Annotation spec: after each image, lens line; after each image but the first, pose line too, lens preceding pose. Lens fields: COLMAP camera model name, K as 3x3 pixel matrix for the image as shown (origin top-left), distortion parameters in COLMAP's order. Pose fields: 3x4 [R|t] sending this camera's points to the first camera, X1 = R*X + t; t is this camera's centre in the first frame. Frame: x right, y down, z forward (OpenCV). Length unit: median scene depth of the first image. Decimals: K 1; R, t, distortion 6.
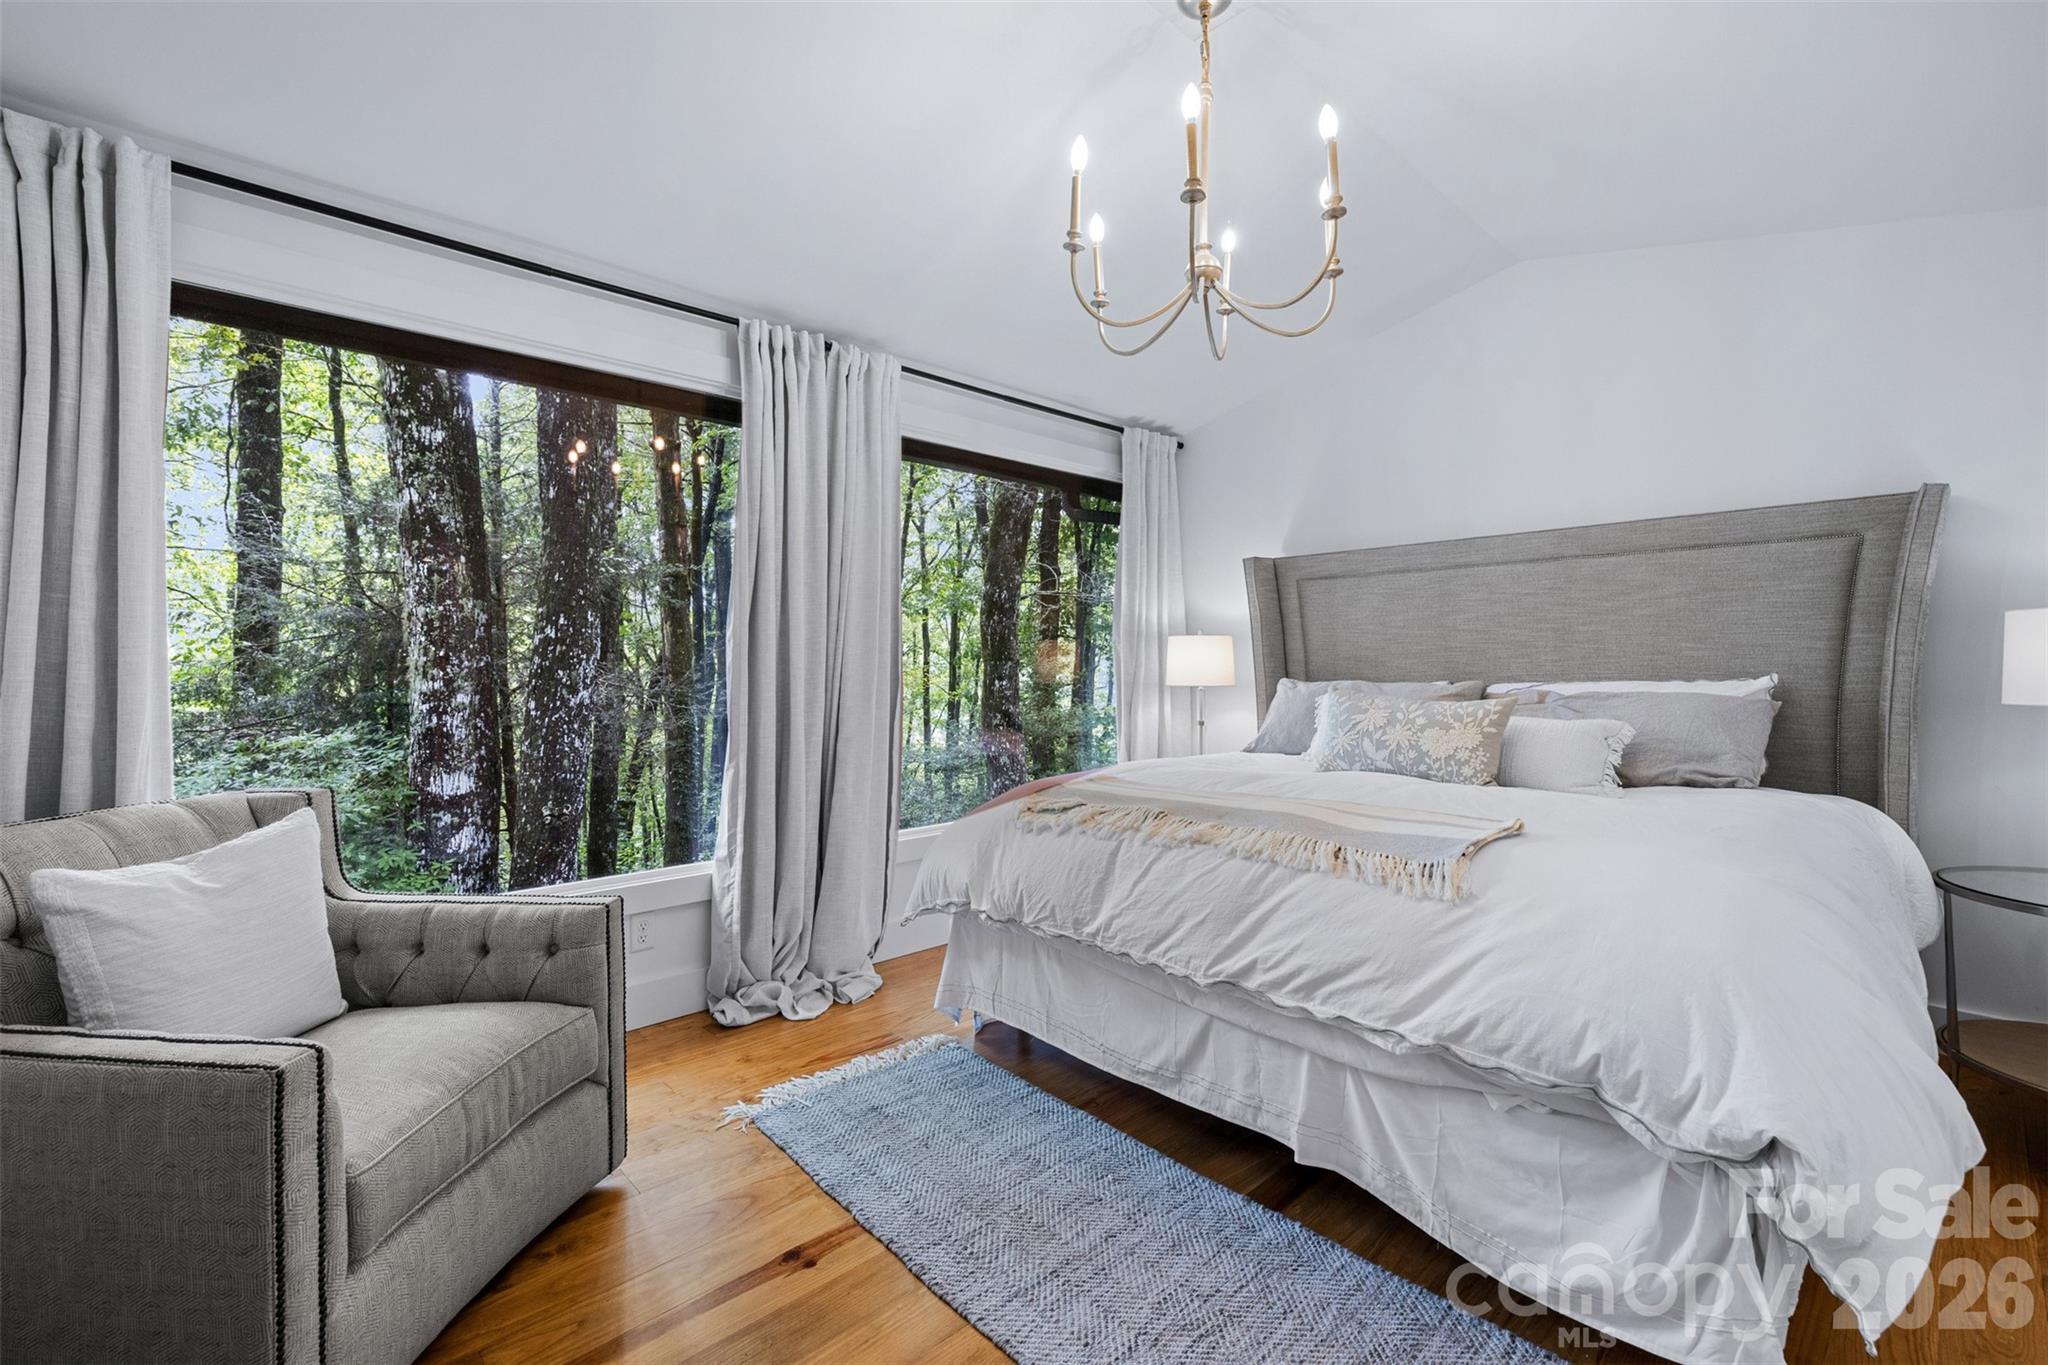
lens RADIAL K [[875.5, 0, 1074.3], [0, 875.5, 666.6], [0, 0, 1]] dist [-0.000433, -0.000144]
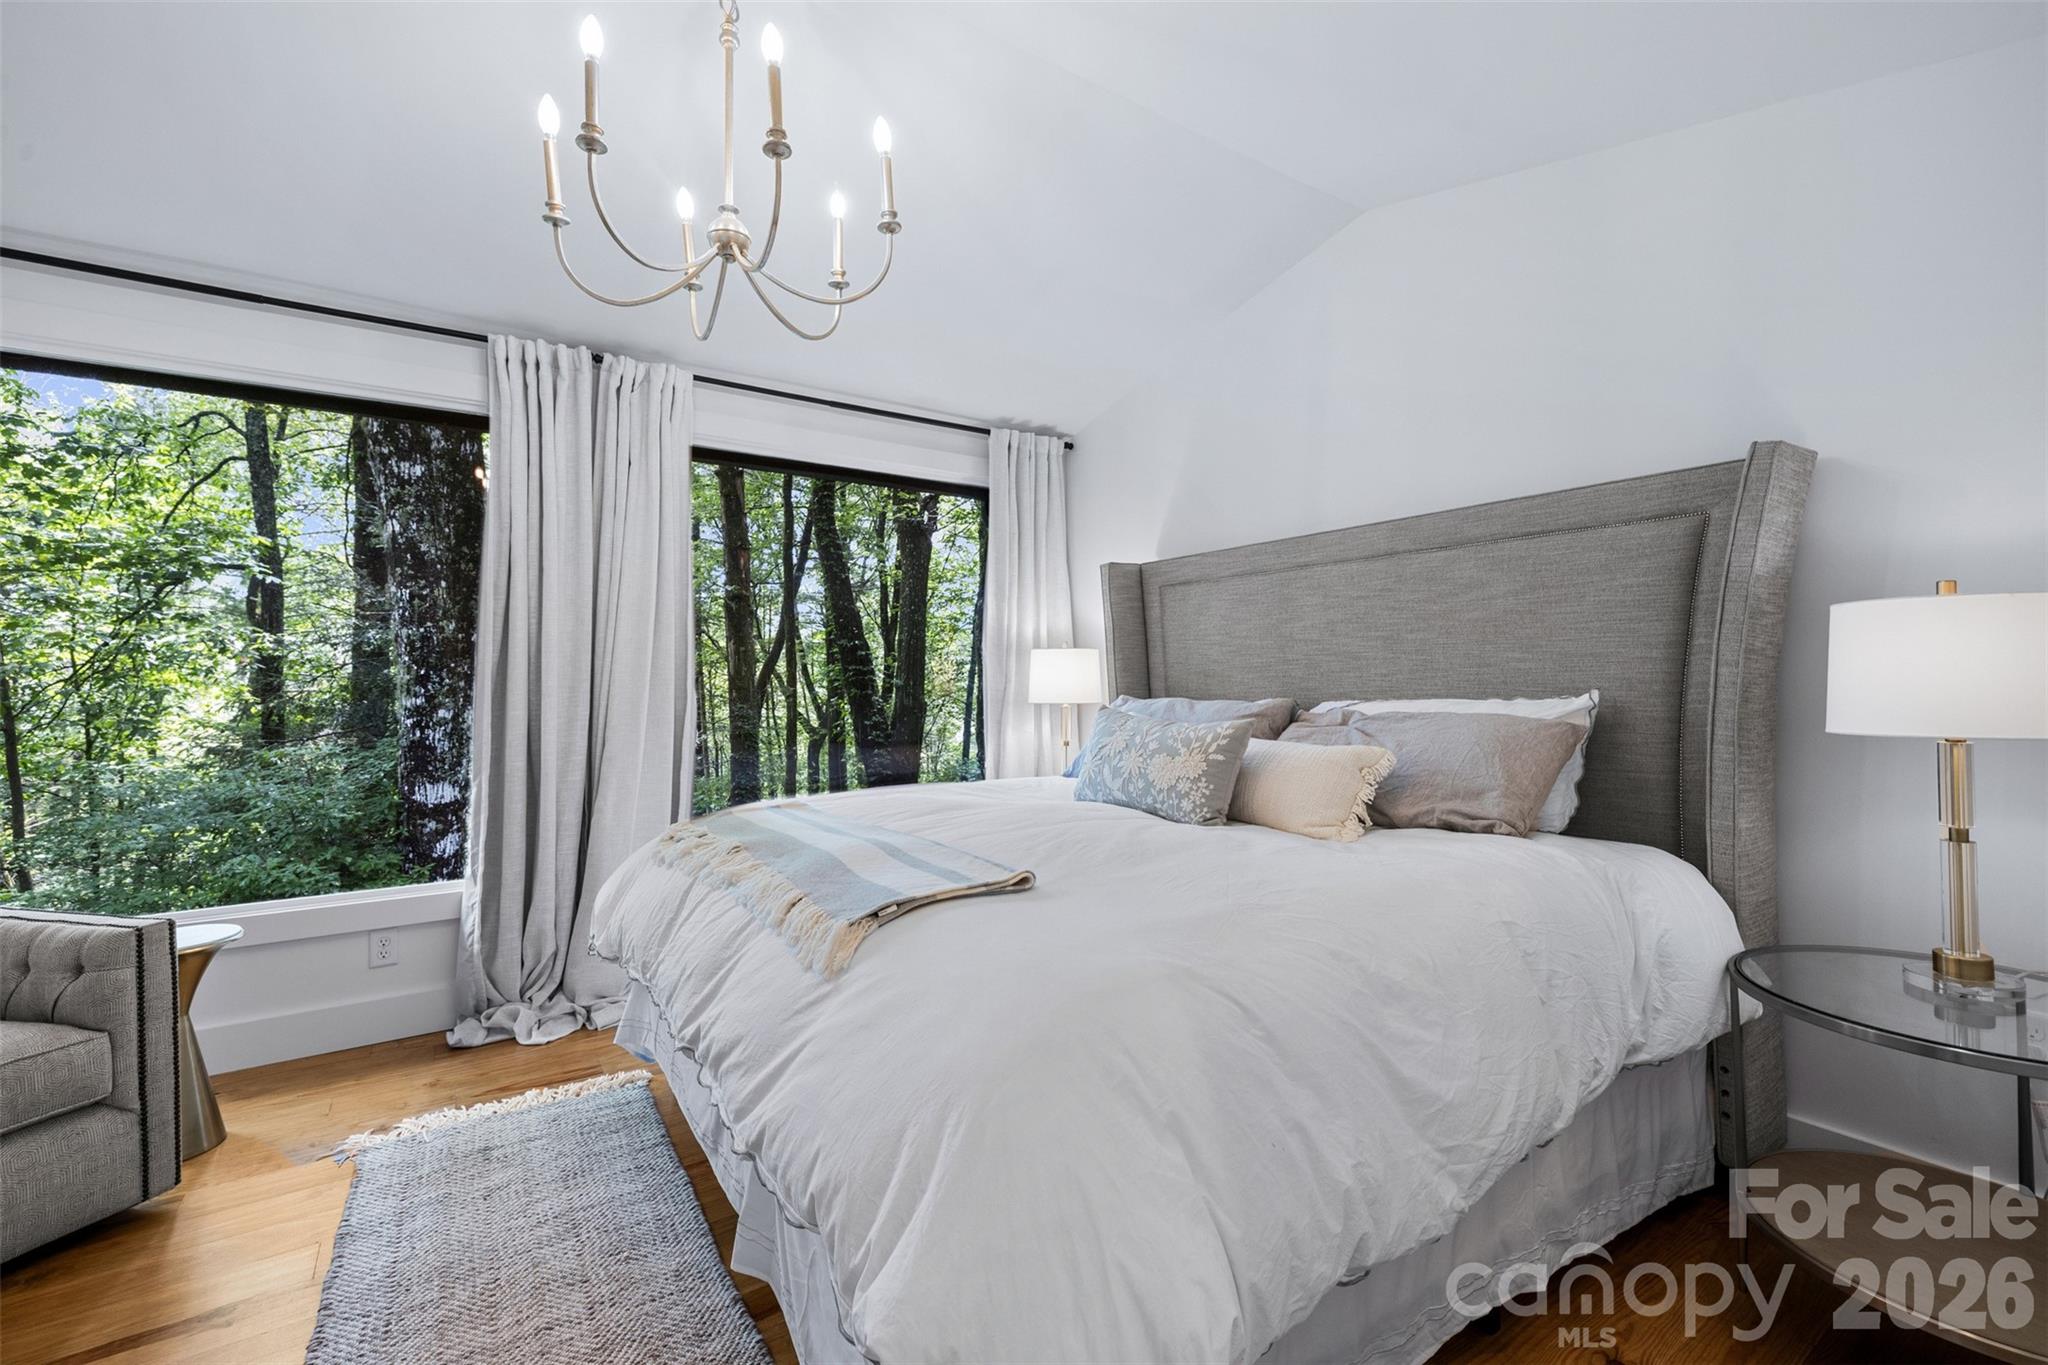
lens RADIAL K [[875.5, 0, 1023.2], [0, 875.5, 680.5], [0, 0, 1]] dist [-0.000433, -0.000144]
pose [[0.986992, -0.003497, -0.160729, 0.373225], [0.003335, 0.999994, -0.001274, -0.001389], [0.160733, 0.000722, 0.986998, 0.114258]]
